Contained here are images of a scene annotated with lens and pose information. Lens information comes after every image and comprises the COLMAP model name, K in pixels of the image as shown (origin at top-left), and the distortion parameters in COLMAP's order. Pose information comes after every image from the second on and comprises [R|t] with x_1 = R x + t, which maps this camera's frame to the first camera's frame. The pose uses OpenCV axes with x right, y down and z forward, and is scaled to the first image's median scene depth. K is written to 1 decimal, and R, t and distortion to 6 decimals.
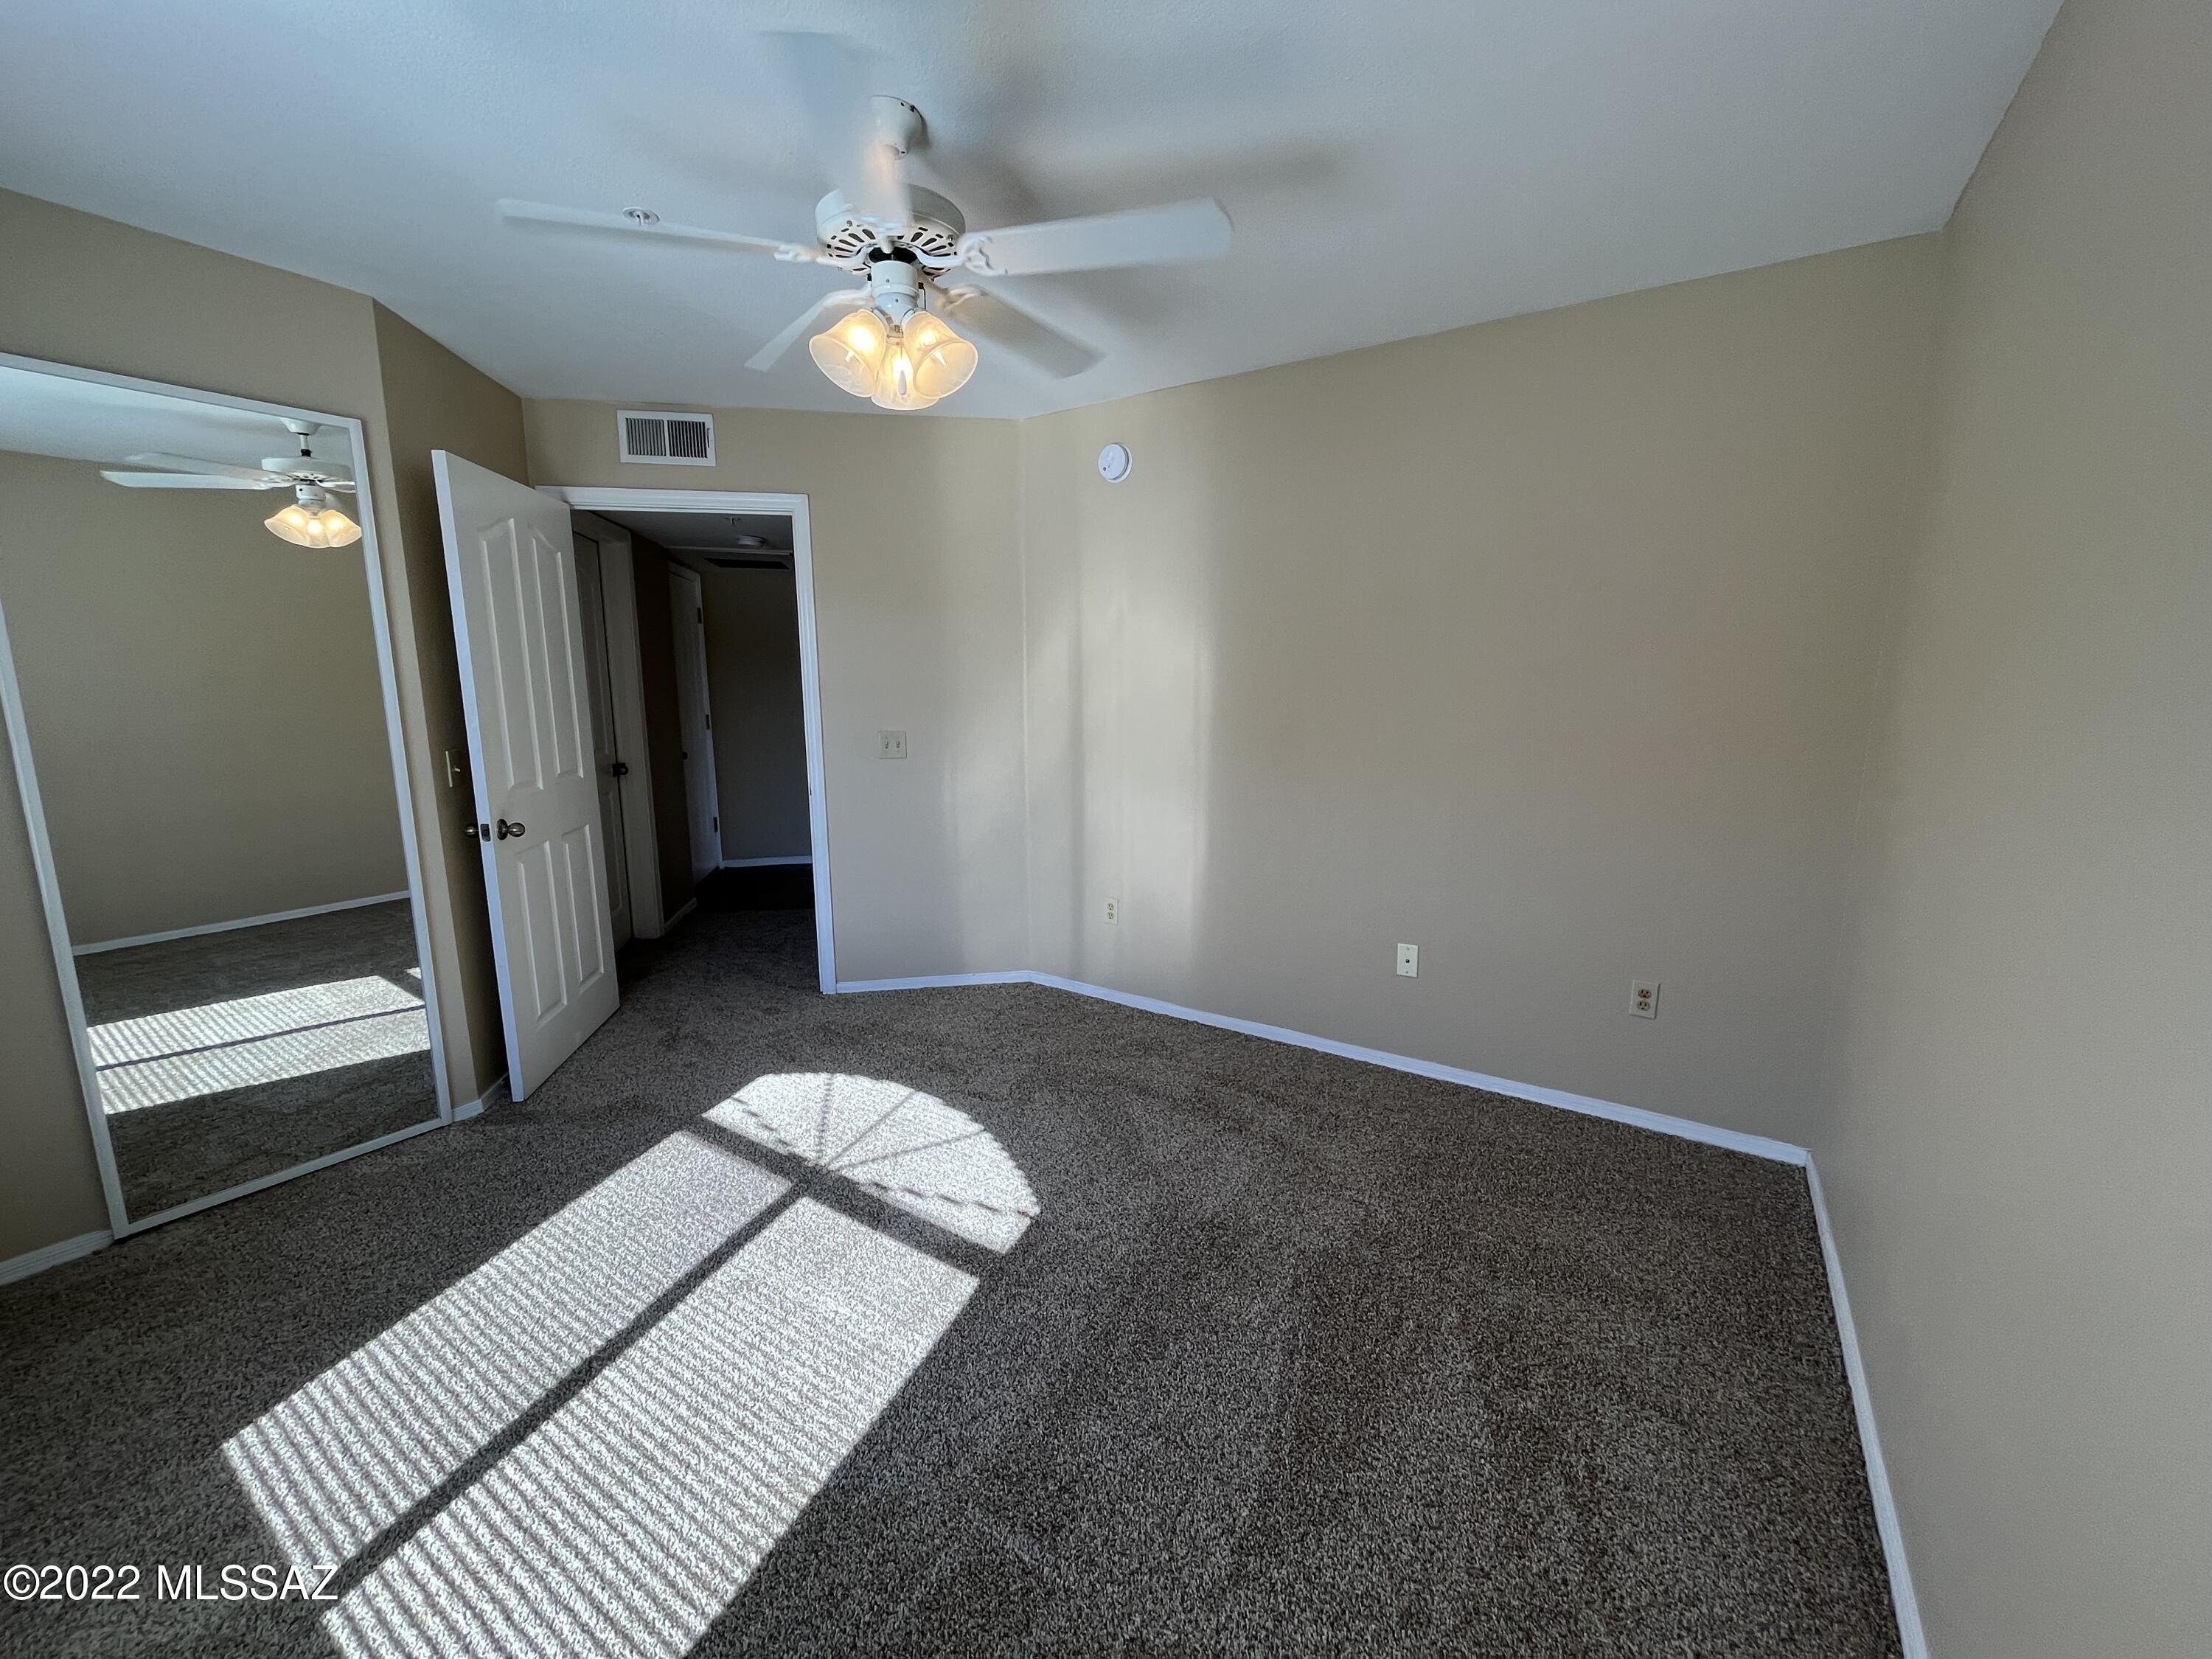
lens RADIAL K [[895.7, 0, 1098.8], [0, 895.7, 824.4], [0, 0, 1]] dist [-0.000212, -0.000174]
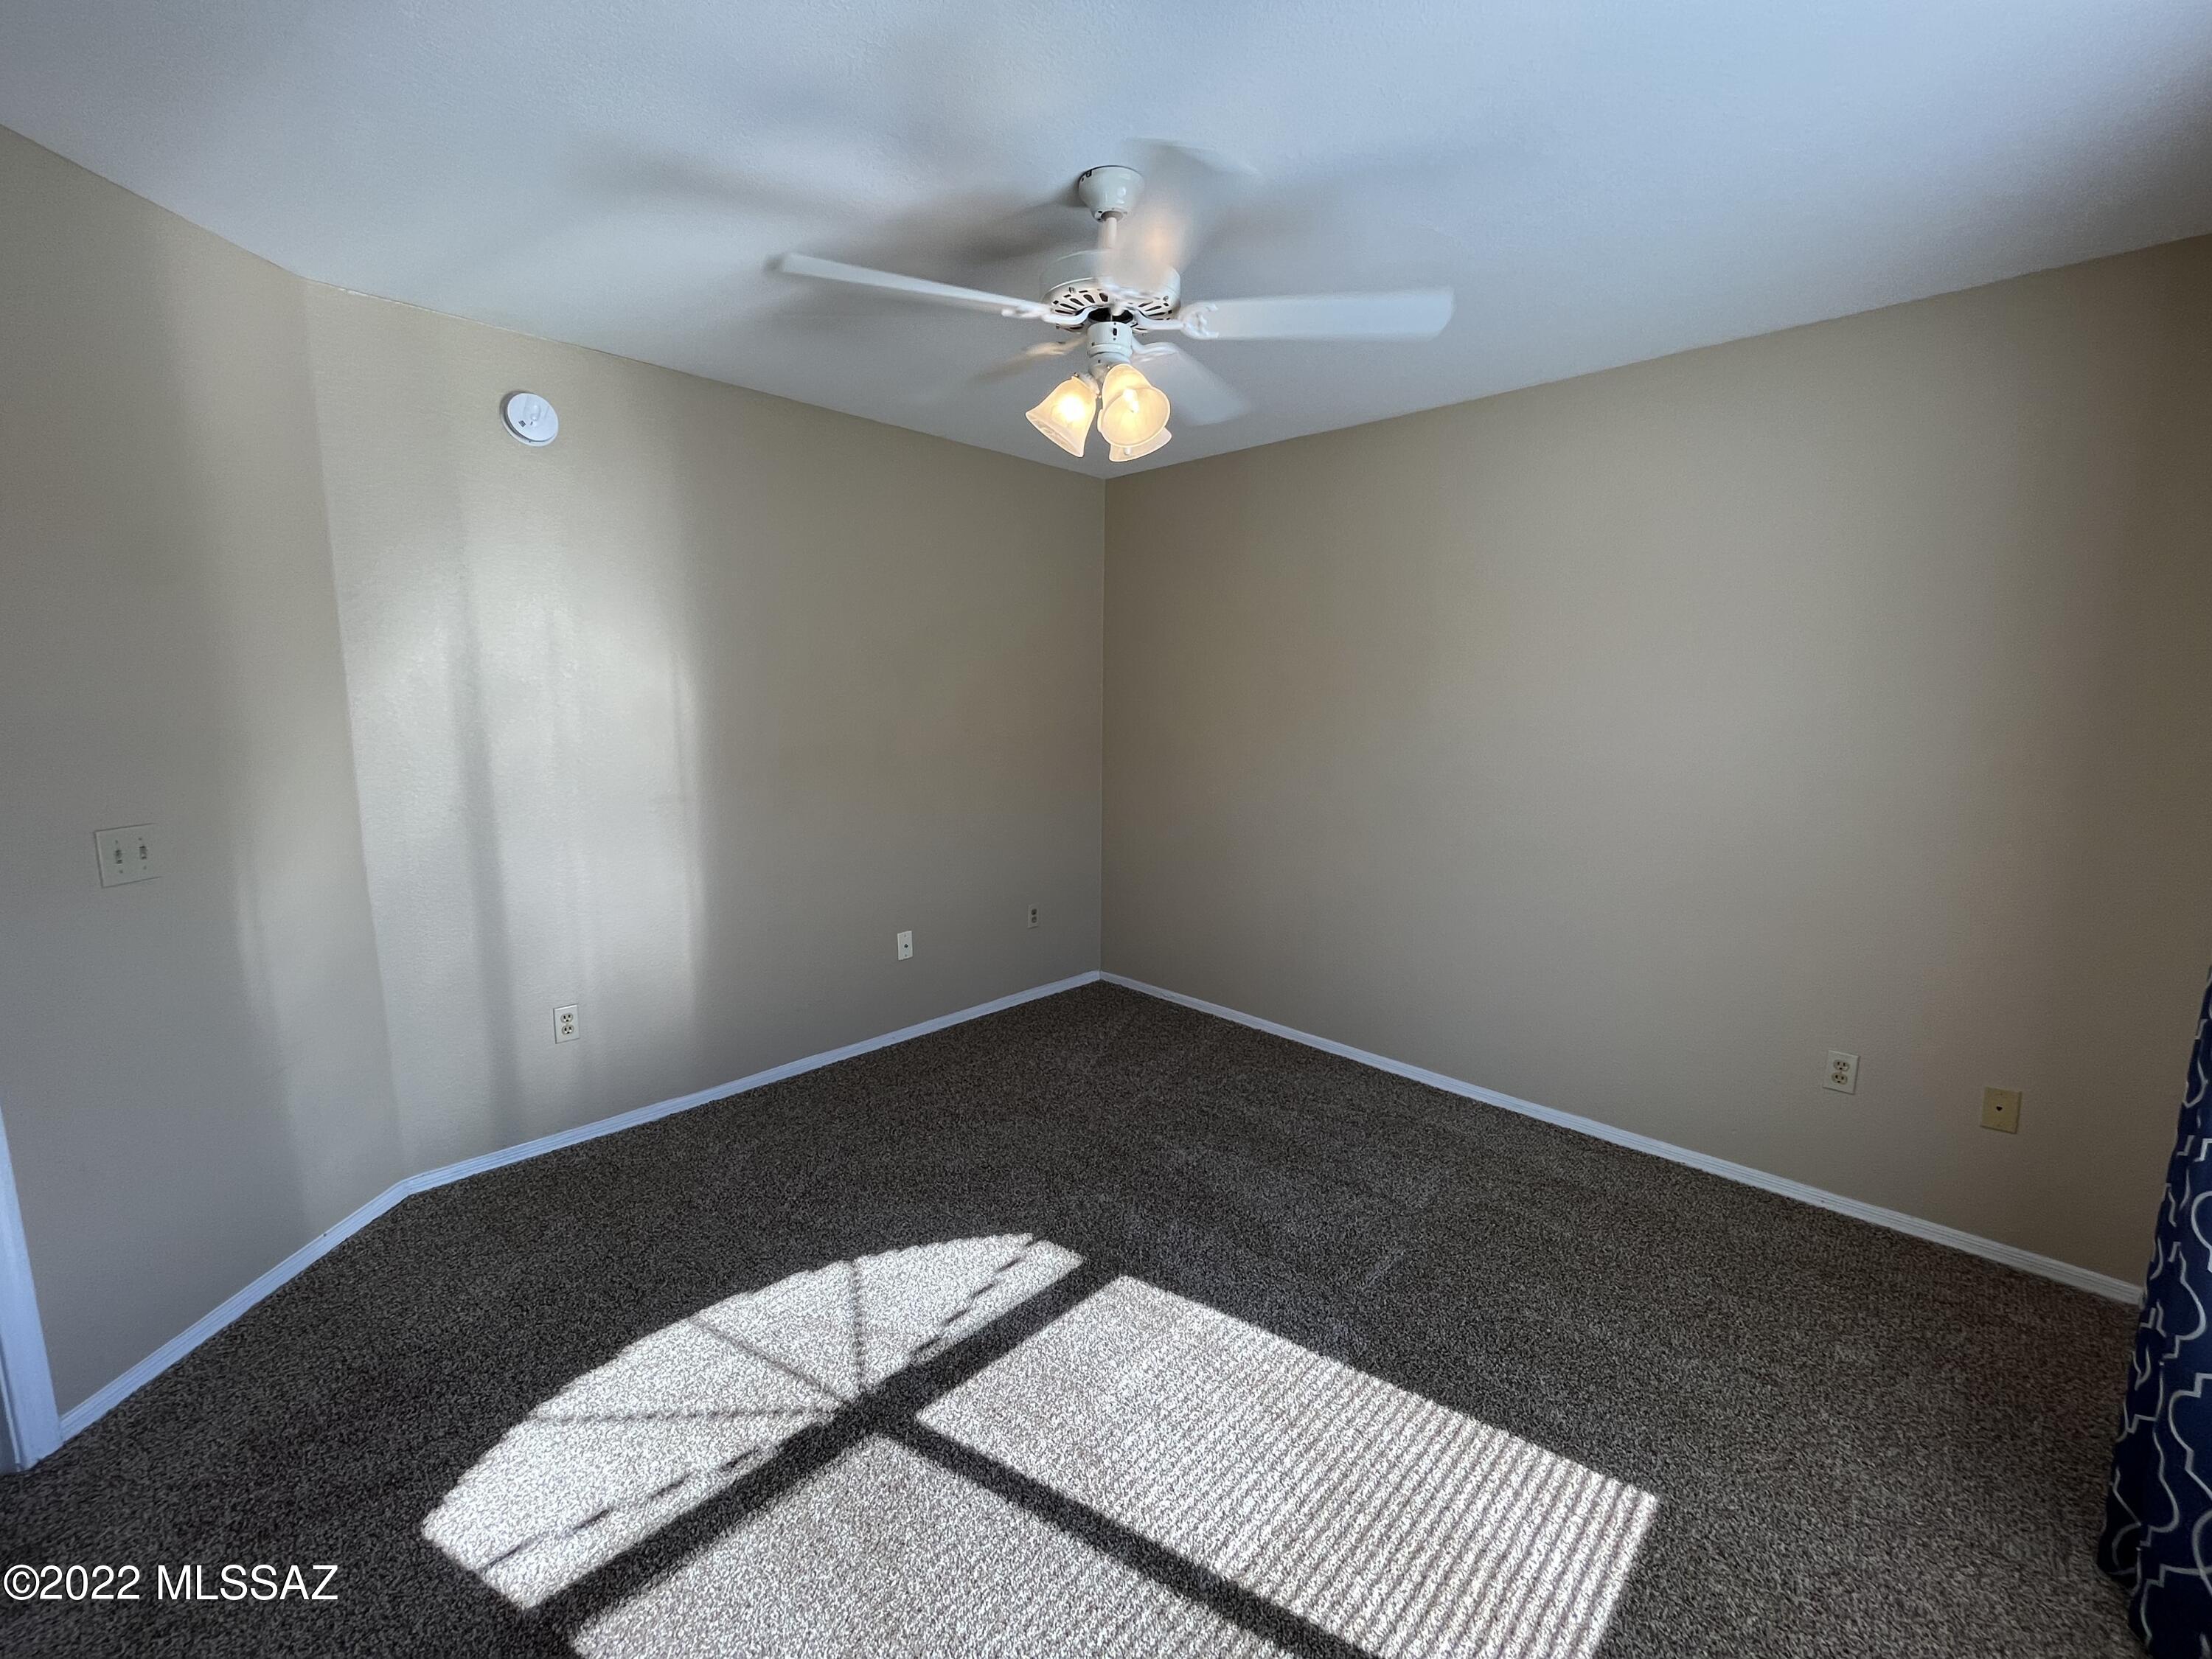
lens RADIAL K [[891.7, 0, 1103.0], [0, 891.7, 829.0], [0, 0, 1]] dist [-0.001956, -0.001141]
pose [[0.179081, -0.144211, 0.973208, -0.821782], [0.153240, 0.981214, 0.117200, -0.109214], [-0.971827, 0.128146, 0.197816, 0.552485]]
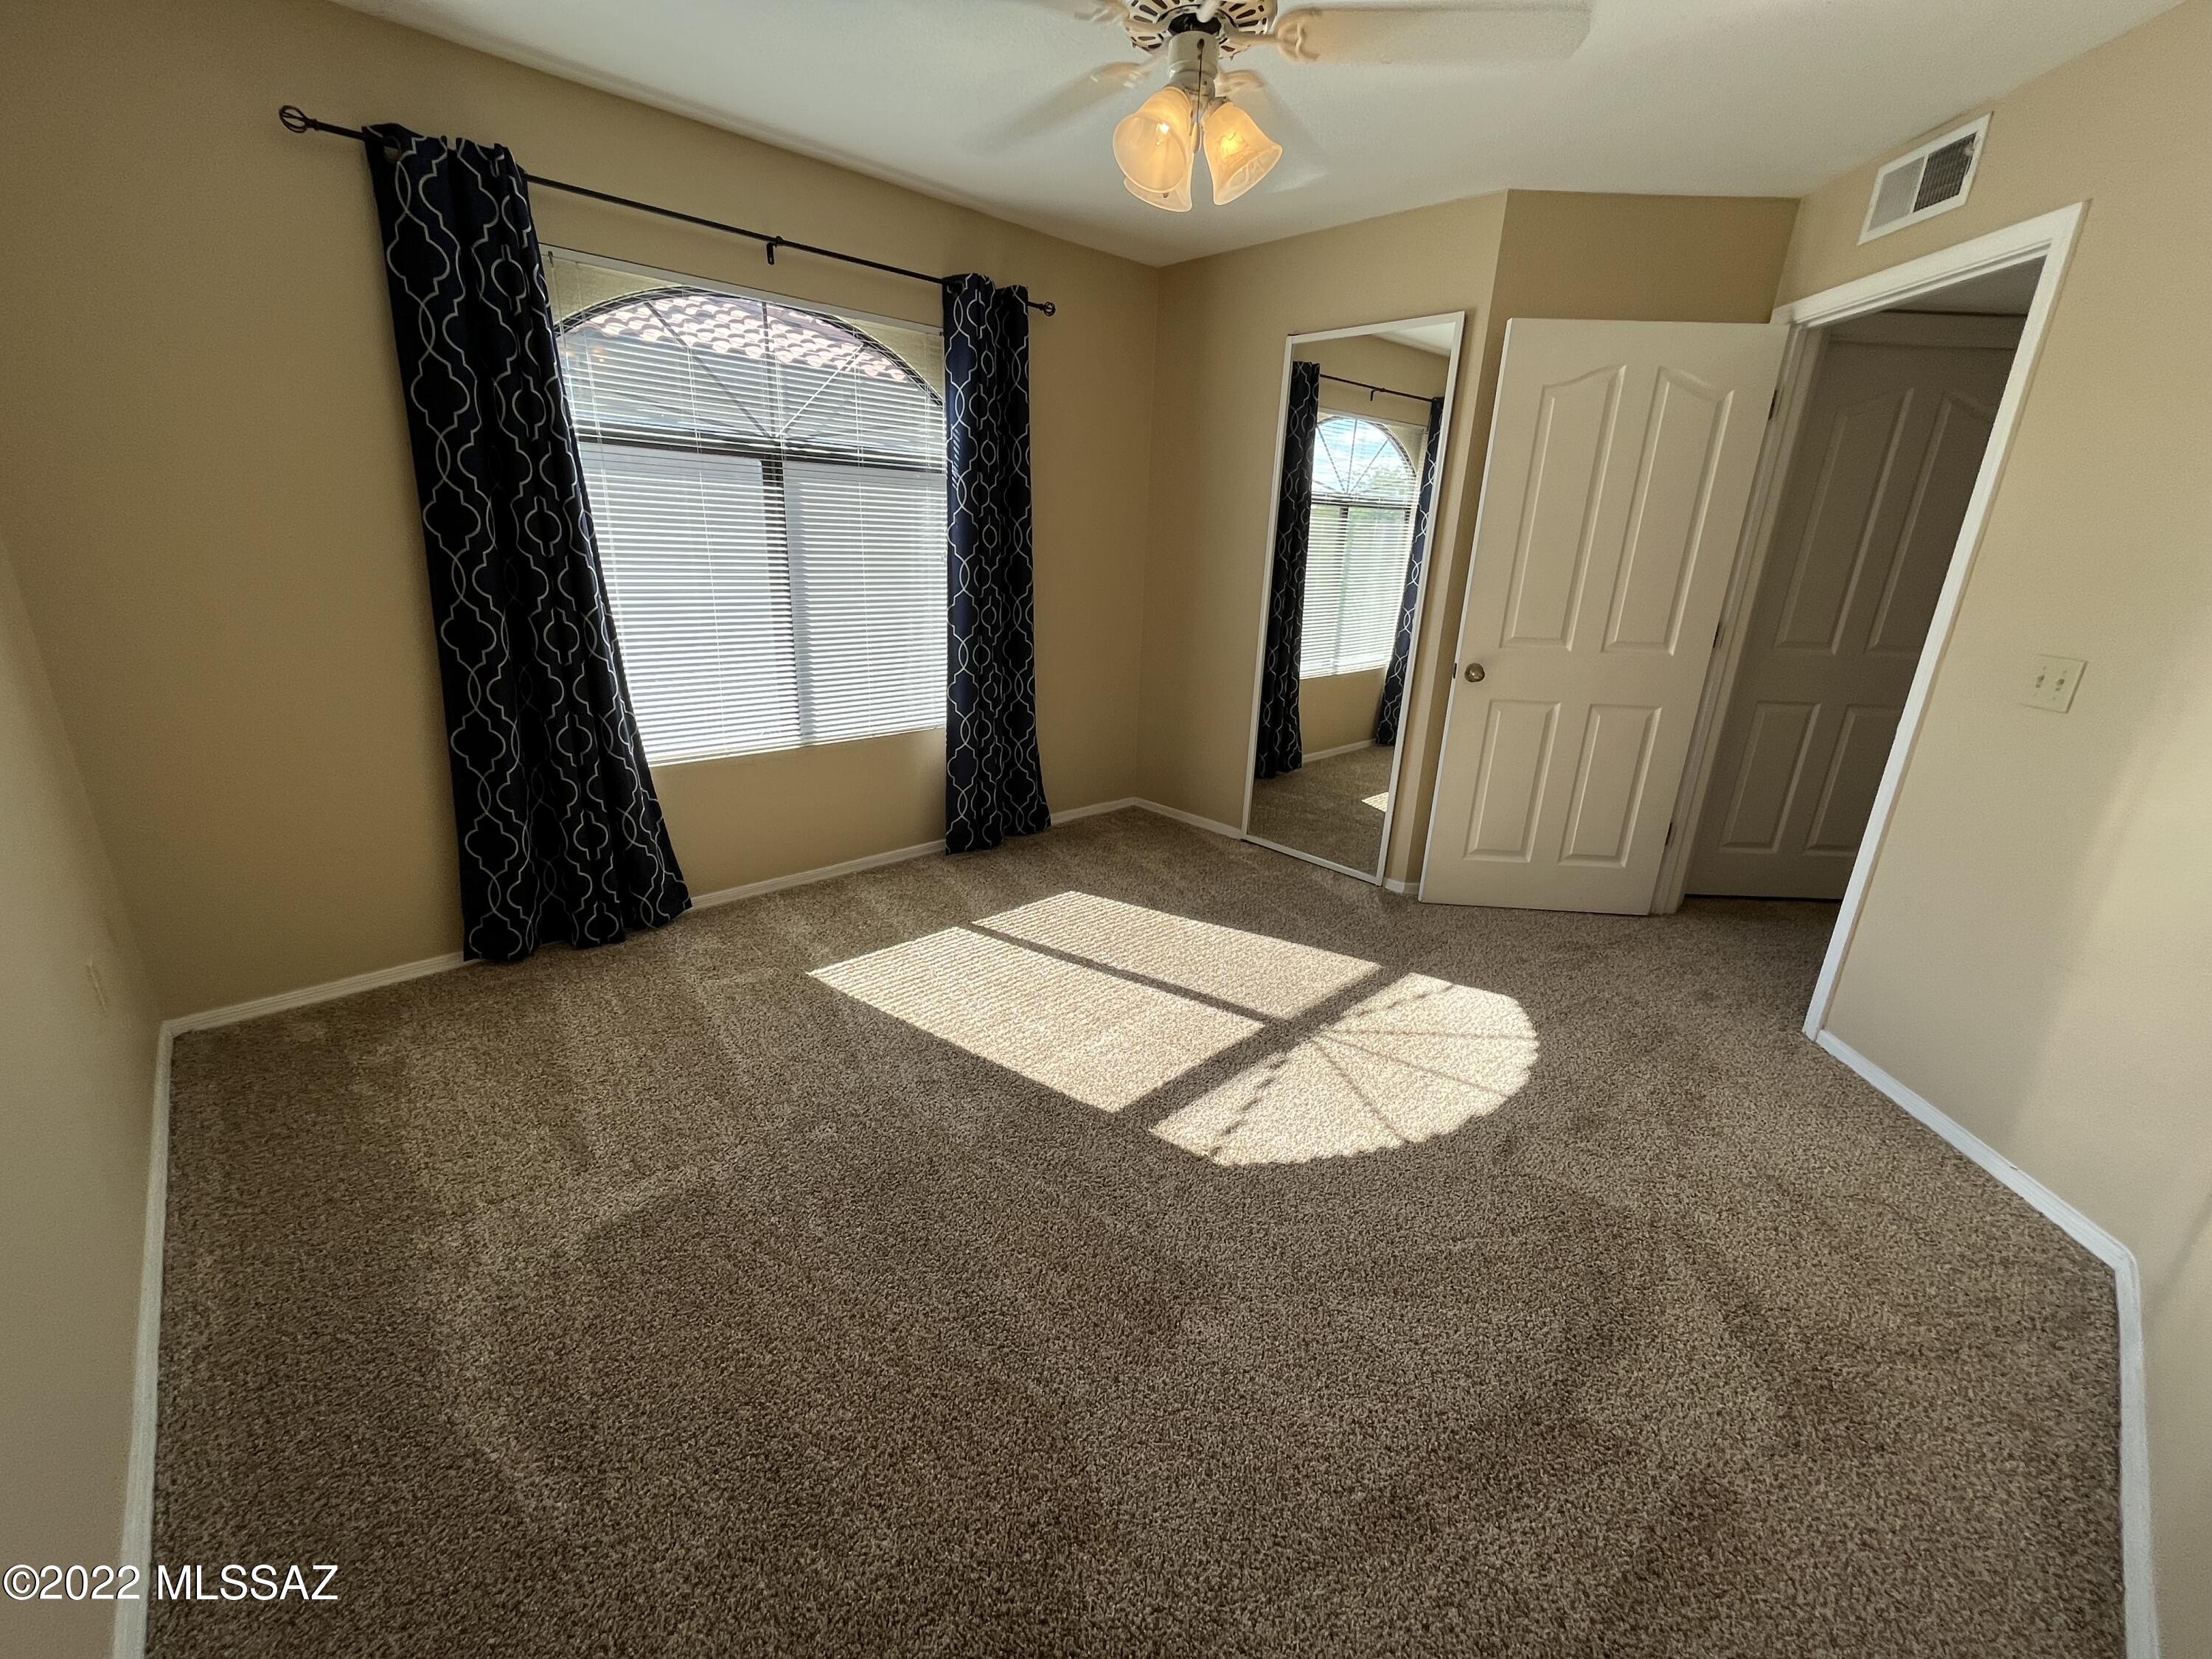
lens RADIAL K [[895.7, 0, 1098.8], [0, 895.7, 824.4], [0, 0, 1]] dist [-0.000212, -0.000174]
pose [[-0.220925, 0.300355, -0.927889, 0.551943], [-0.196368, 0.918215, 0.343977, -0.116537], [0.955318, 0.258201, -0.143877, 0.781184]]
